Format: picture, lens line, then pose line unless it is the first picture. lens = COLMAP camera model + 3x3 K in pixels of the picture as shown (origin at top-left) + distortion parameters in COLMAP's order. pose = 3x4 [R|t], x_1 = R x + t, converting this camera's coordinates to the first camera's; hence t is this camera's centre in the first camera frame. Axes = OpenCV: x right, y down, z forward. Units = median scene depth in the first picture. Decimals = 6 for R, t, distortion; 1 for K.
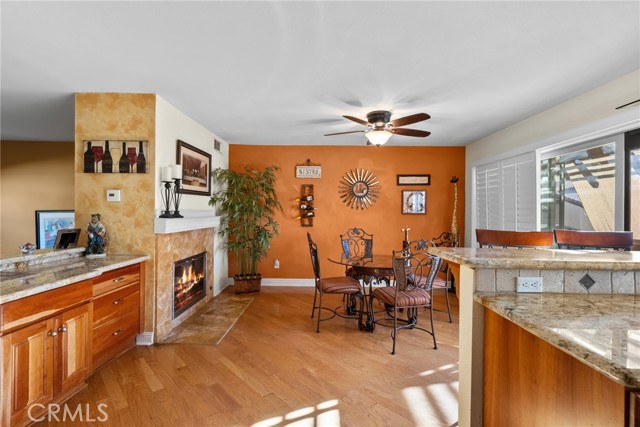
lens RADIAL K [[291.8, 0, 320.0], [0, 291.8, 213.5], [0, 0, 1]] dist [-0.000818, -0.000056]
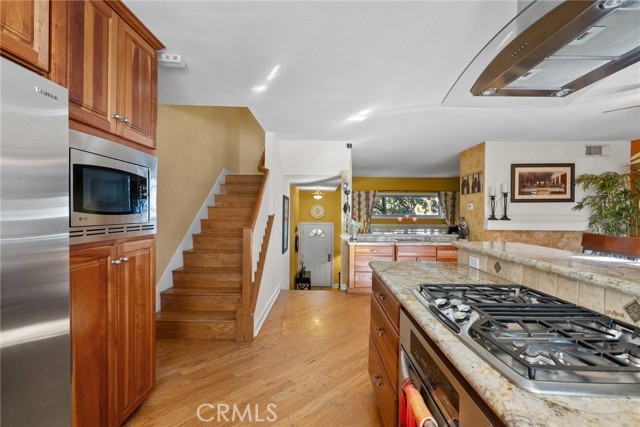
lens RADIAL K [[291.8, 0, 320.0], [0, 291.8, 213.5], [0, 0, 1]] dist [-0.000818, -0.000056]
pose [[0.003314, -0.007666, -0.999965, 0.897675], [-0.017181, 0.999823, -0.007722, 0.008570], [0.999847, 0.017206, 0.003182, 0.087647]]
